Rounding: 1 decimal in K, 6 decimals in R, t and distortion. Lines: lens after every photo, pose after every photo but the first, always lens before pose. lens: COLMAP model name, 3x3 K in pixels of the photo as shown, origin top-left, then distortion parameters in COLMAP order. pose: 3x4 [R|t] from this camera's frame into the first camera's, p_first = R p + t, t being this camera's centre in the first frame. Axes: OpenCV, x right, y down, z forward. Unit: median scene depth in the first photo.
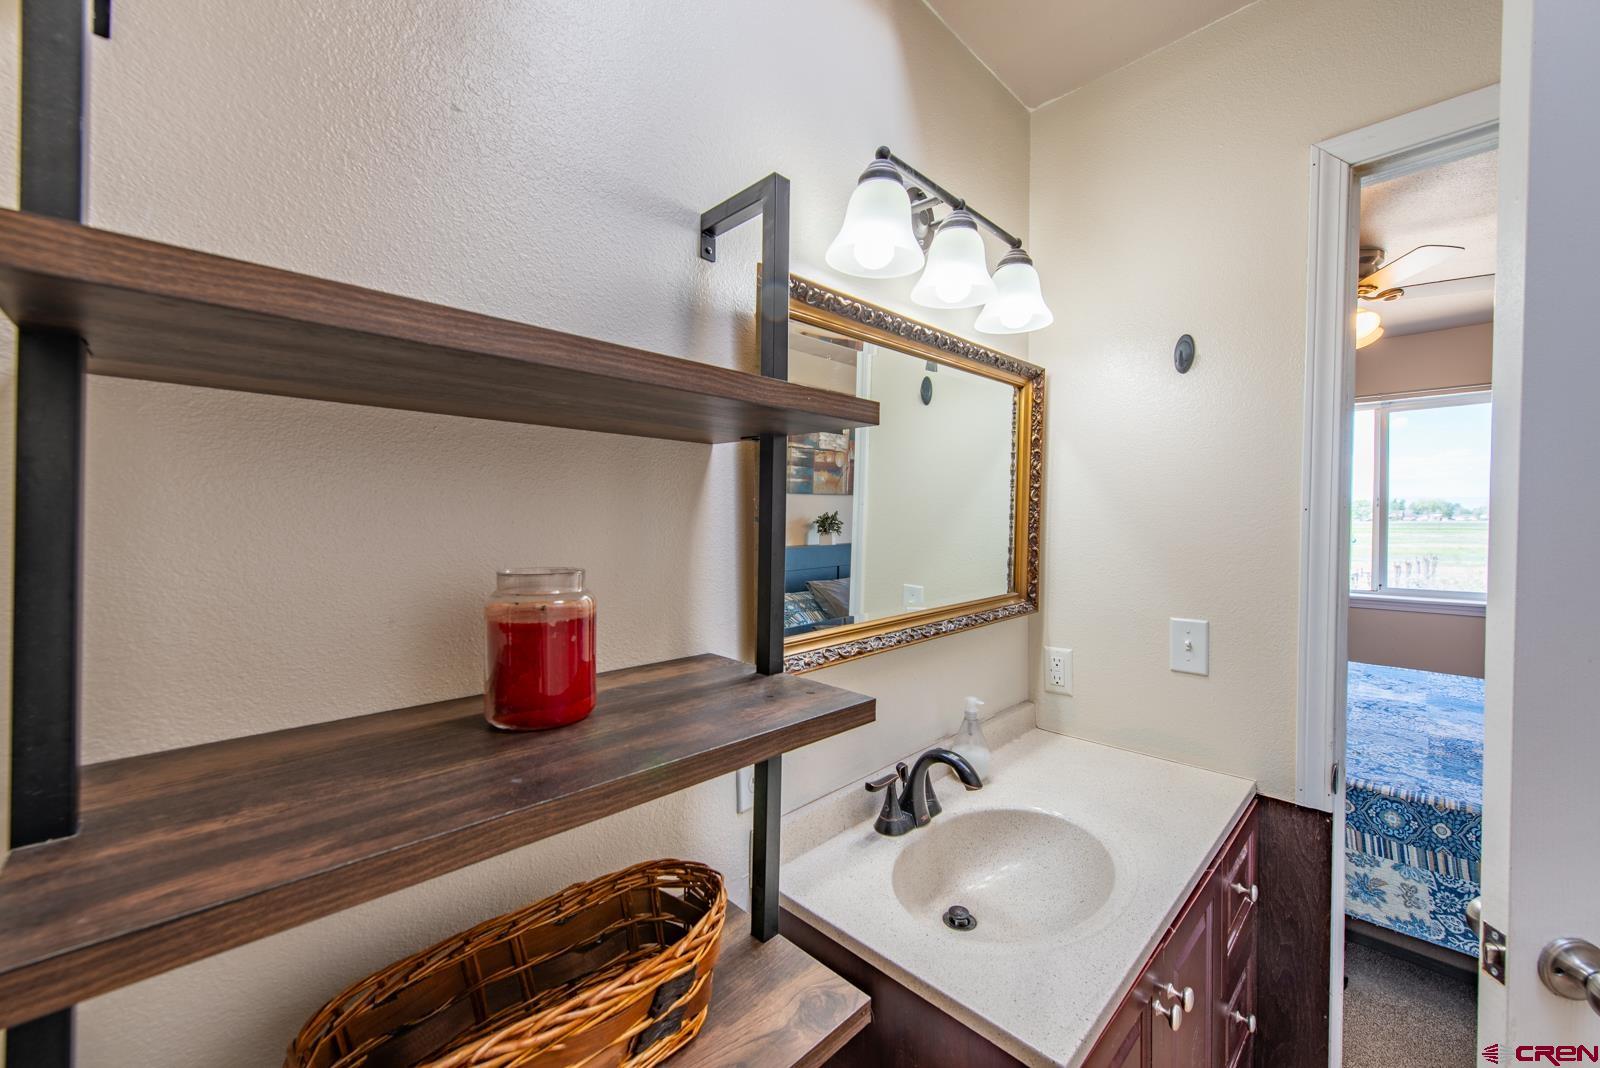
lens RADIAL K [[608.5, 0, 836.3], [0, 608.5, 526.5], [0, 0, 1]] dist [0.017240, -0.004434]
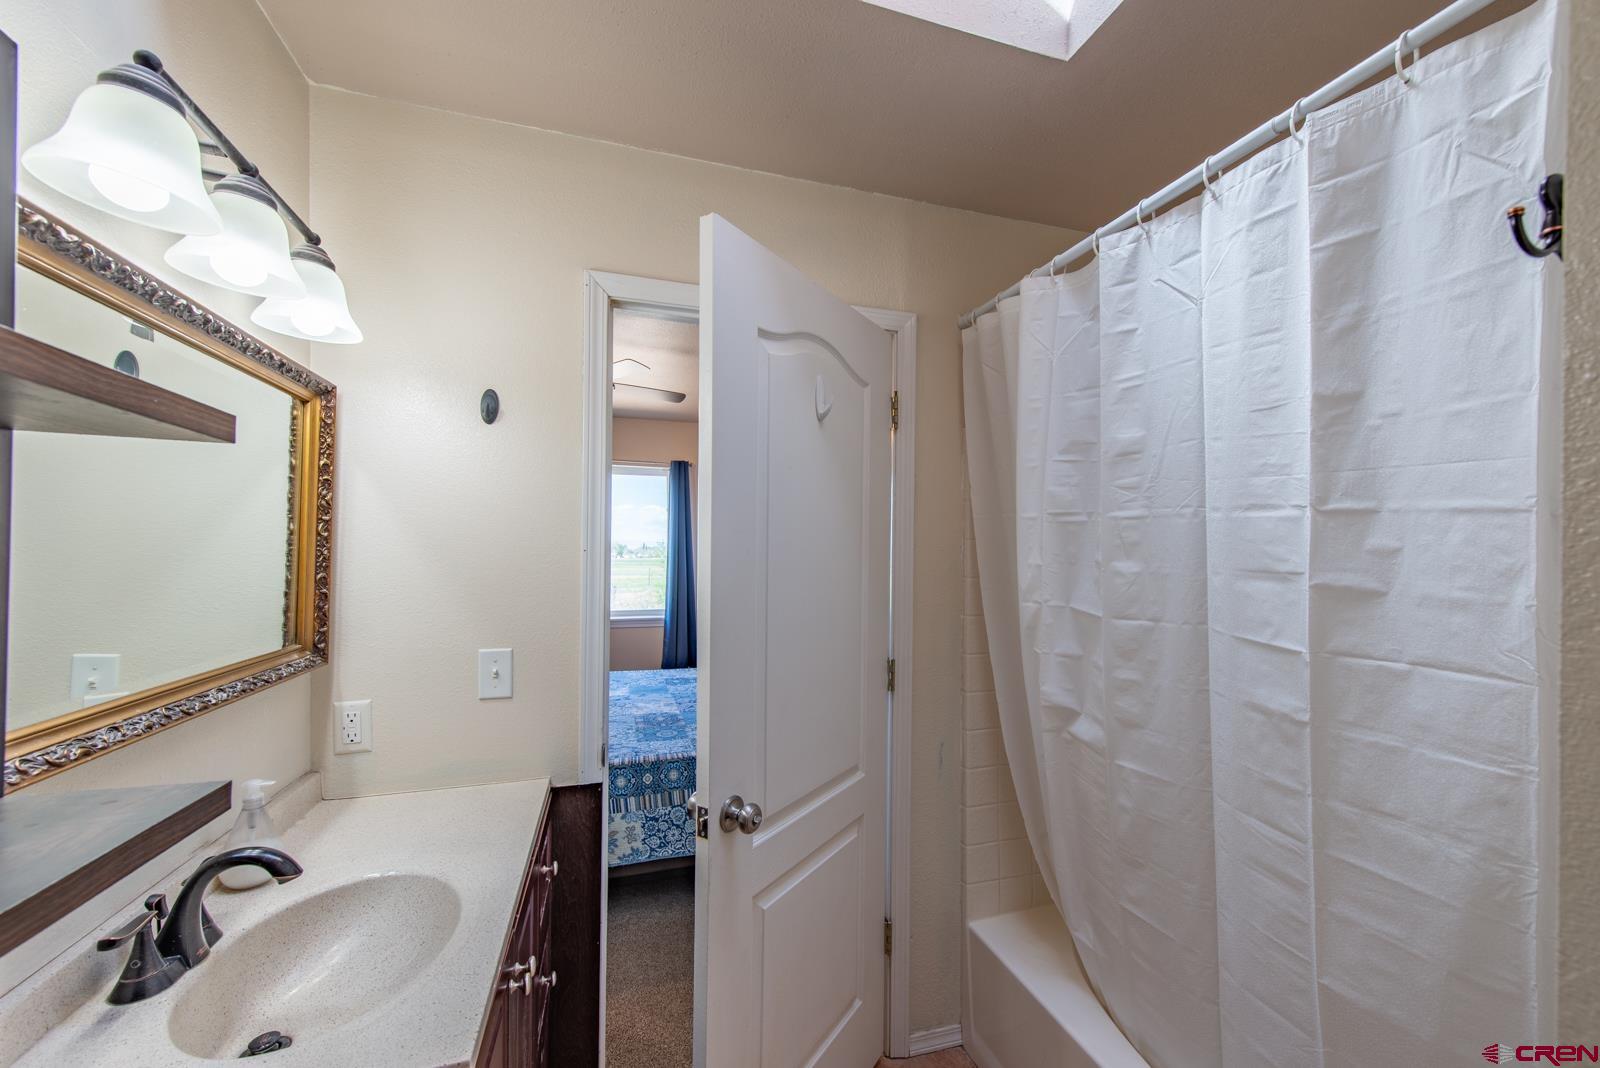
lens RADIAL K [[625.1, 0, 801.0], [0, 625.1, 534.6], [0, 0, 1]] dist [0.017520, -0.004954]
pose [[0.495254, 0.035532, 0.868021, -0.141487], [0.004494, 0.999045, -0.043459, -0.001990], [-0.868737, 0.025424, 0.494621, -0.037457]]
